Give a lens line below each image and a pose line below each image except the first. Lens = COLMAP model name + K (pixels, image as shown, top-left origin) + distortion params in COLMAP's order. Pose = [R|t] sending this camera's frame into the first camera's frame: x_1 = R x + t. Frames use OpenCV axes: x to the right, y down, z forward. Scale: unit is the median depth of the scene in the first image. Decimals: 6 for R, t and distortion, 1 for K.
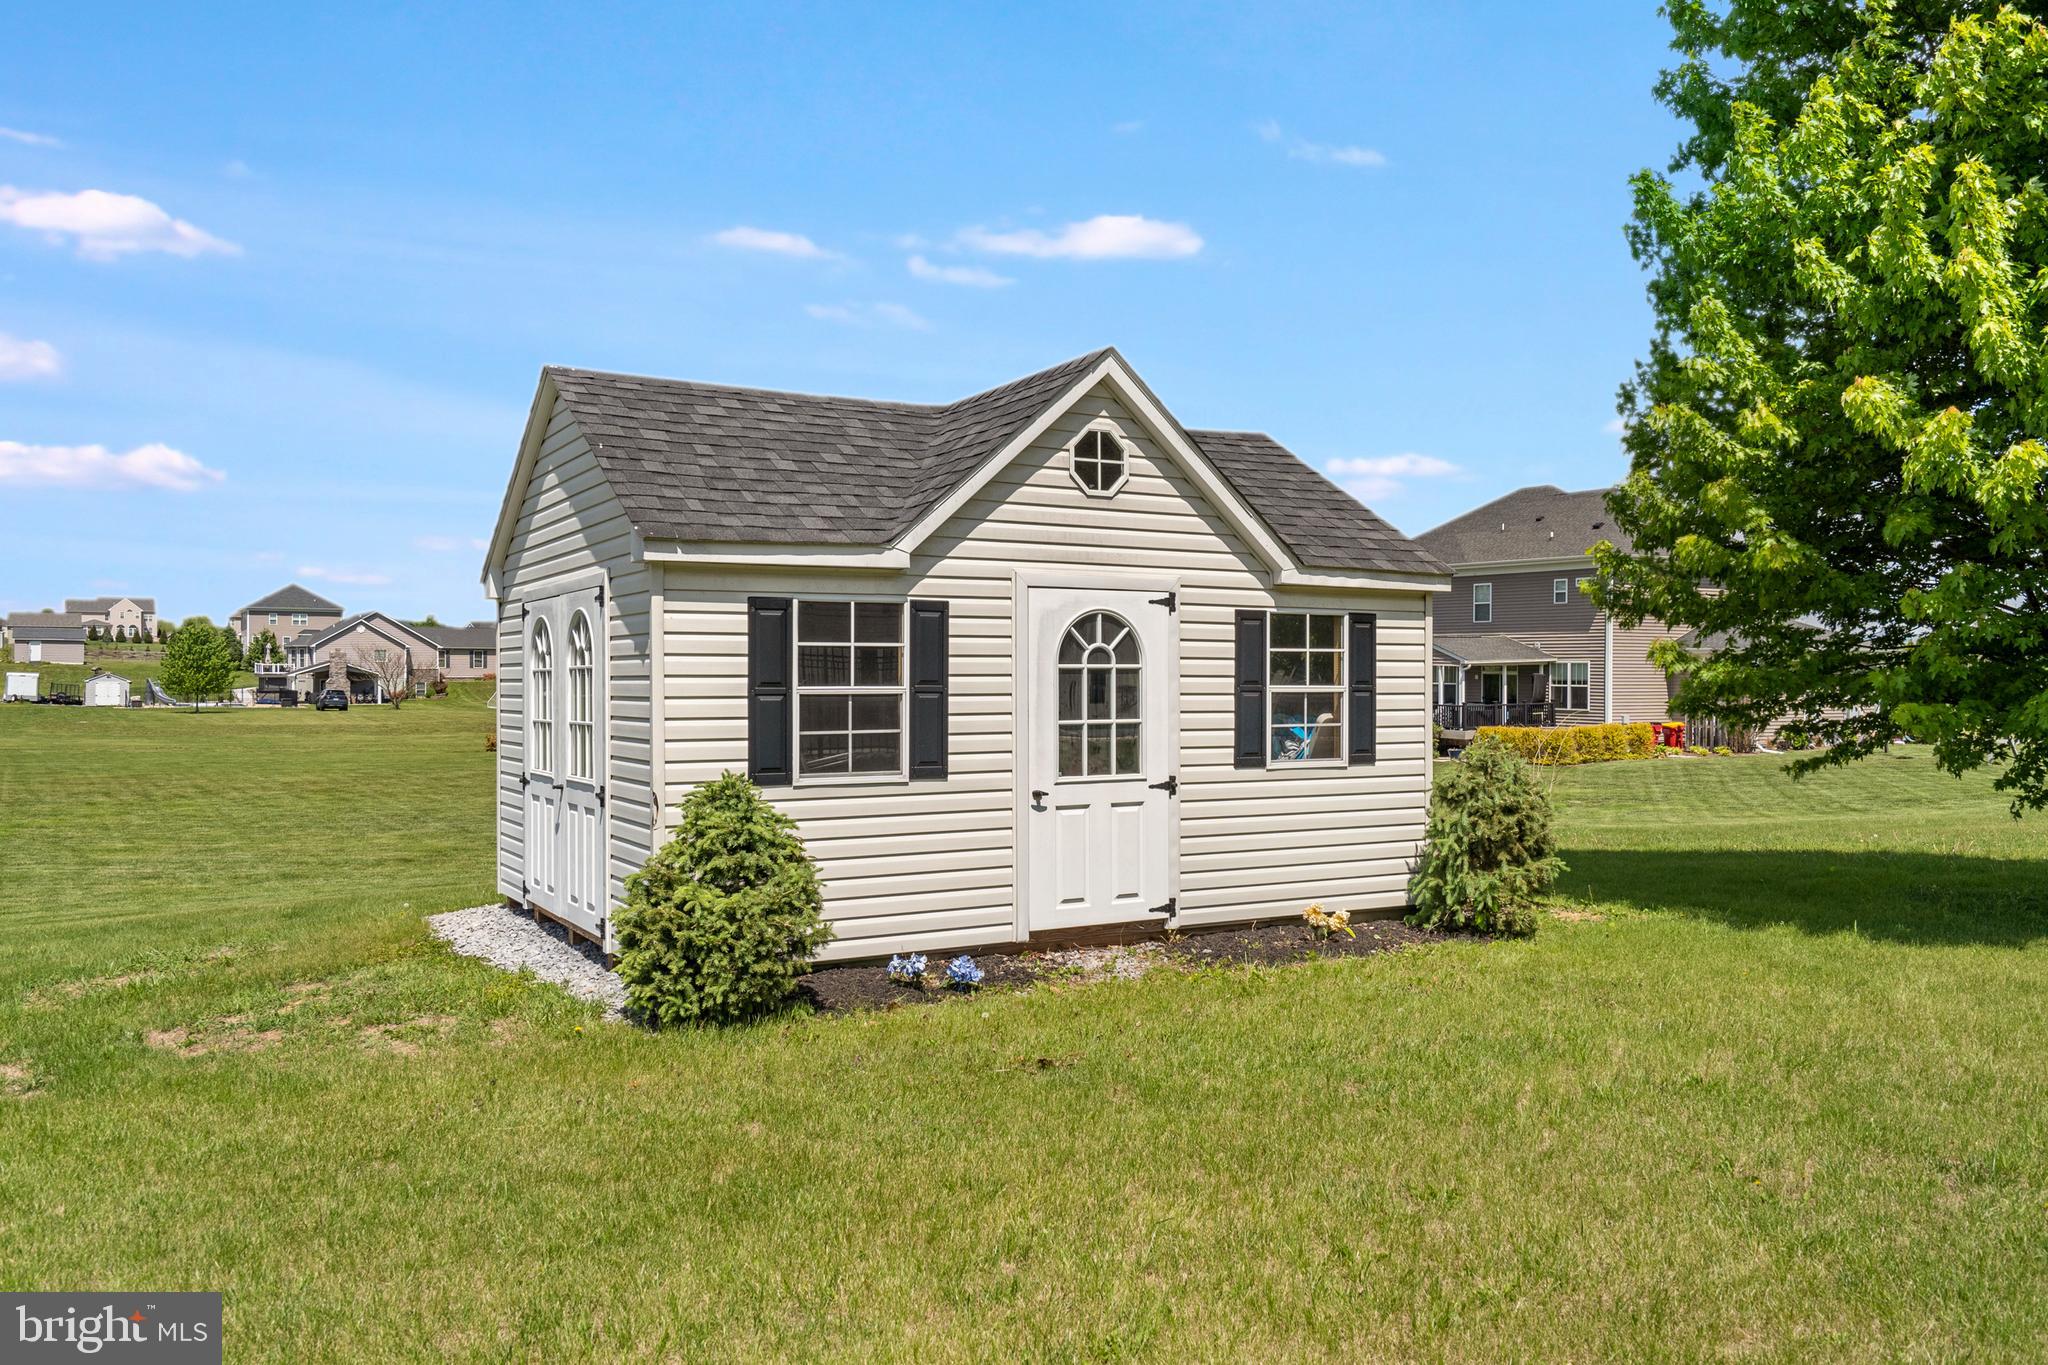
lens RADIAL K [[1523.7, 0, 1024.0], [0, 1523.7, 682.5], [0, 0, 1]] dist [-0.001928, -0.001714]
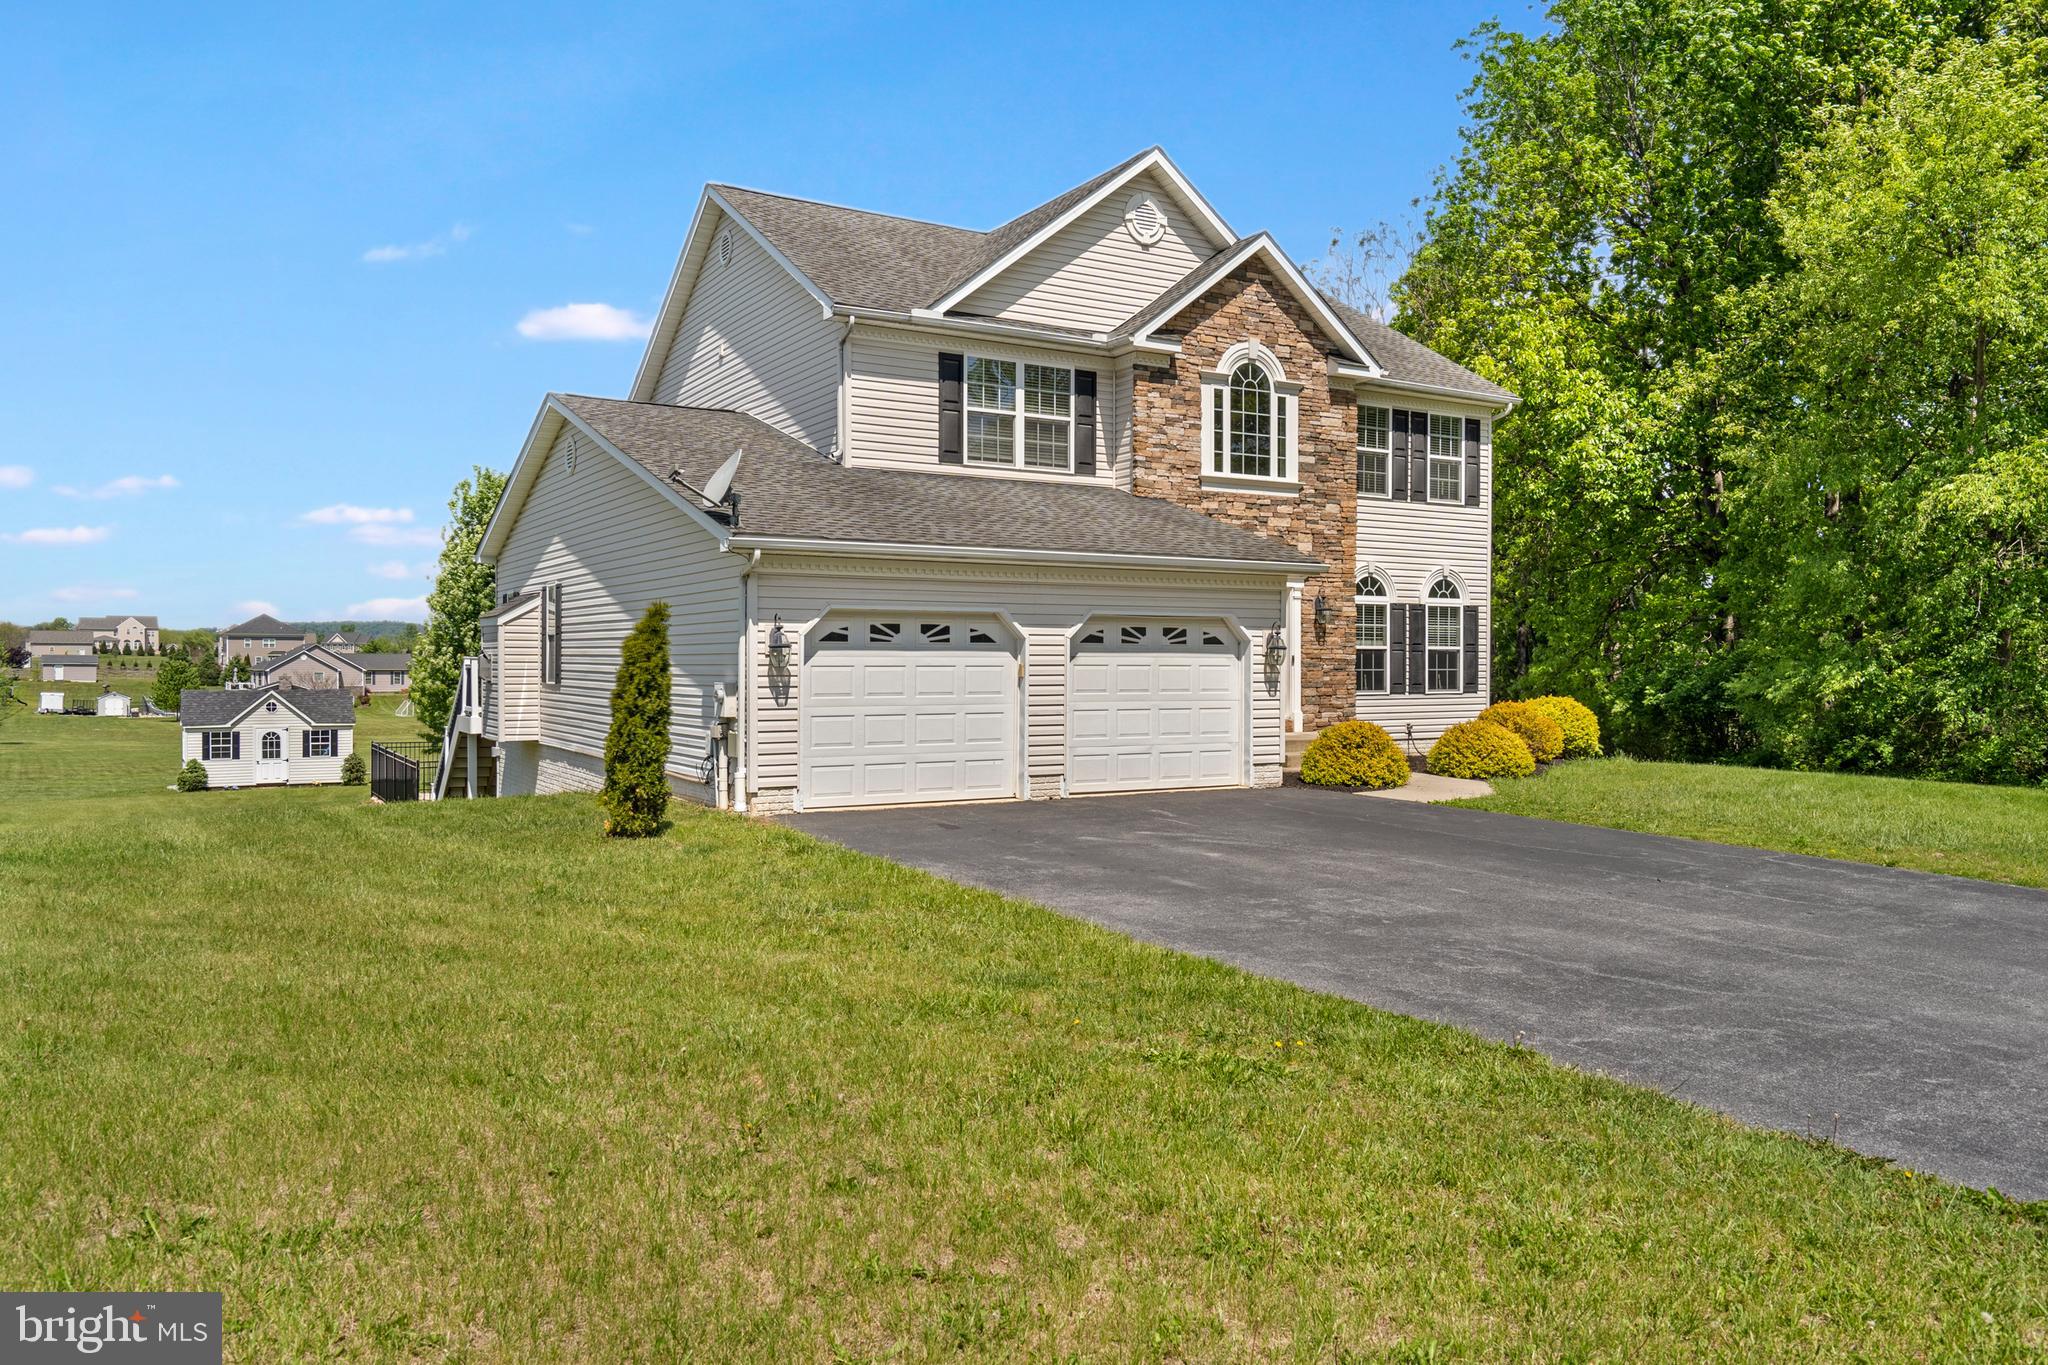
lens RADIAL K [[1429.0, 0, 1024.0], [0, 1429.0, 682.5], [0, 0, 1]] dist [0.005437, 0.001678]
pose [[0.999752, -0.001883, 0.022180, 0.209874], [0.001809, 0.999993, 0.003378, -0.018424], [-0.022186, -0.003337, 0.999748, -0.342900]]
